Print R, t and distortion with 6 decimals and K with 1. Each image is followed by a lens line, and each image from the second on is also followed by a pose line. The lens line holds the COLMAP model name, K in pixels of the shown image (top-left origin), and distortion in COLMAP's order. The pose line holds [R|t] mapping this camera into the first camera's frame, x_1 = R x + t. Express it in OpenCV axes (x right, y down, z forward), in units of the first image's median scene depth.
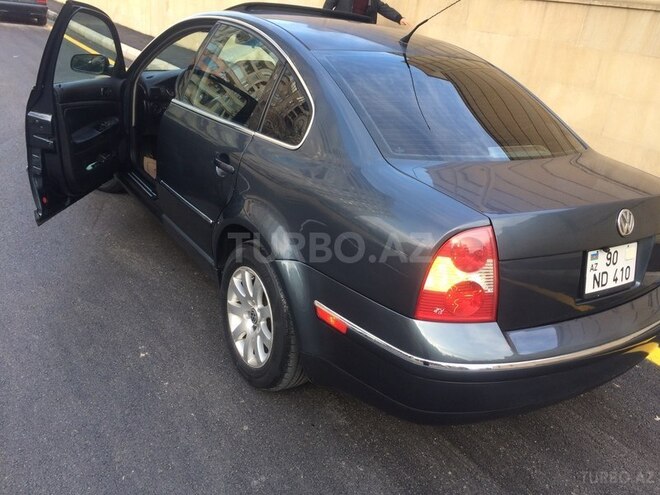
lens RADIAL K [[567.7, 0, 330.0], [0, 567.7, 247.5], [0, 0, 1]] dist [0.081248, -0.132888]
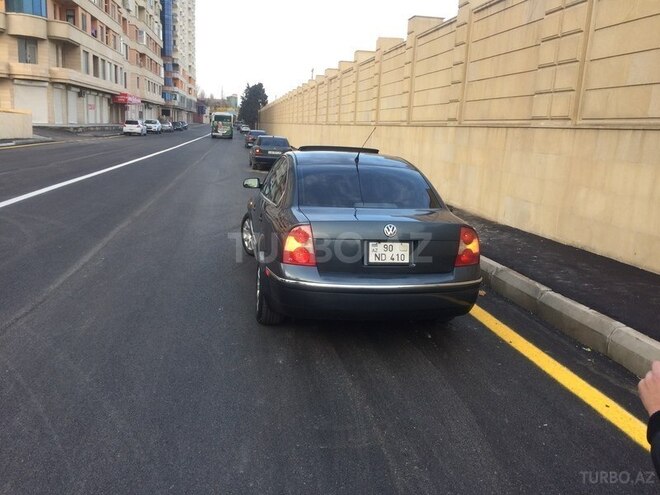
lens RADIAL K [[563.8, 0, 330.0], [0, 563.8, 247.5], [0, 0, 1]] dist [0.081882, -0.111986]
pose [[0.914393, 0.003567, -0.404811, 1.047511], [-0.095387, 0.973705, -0.206883, 0.432131], [0.393429, 0.227787, 0.890689, -0.869812]]
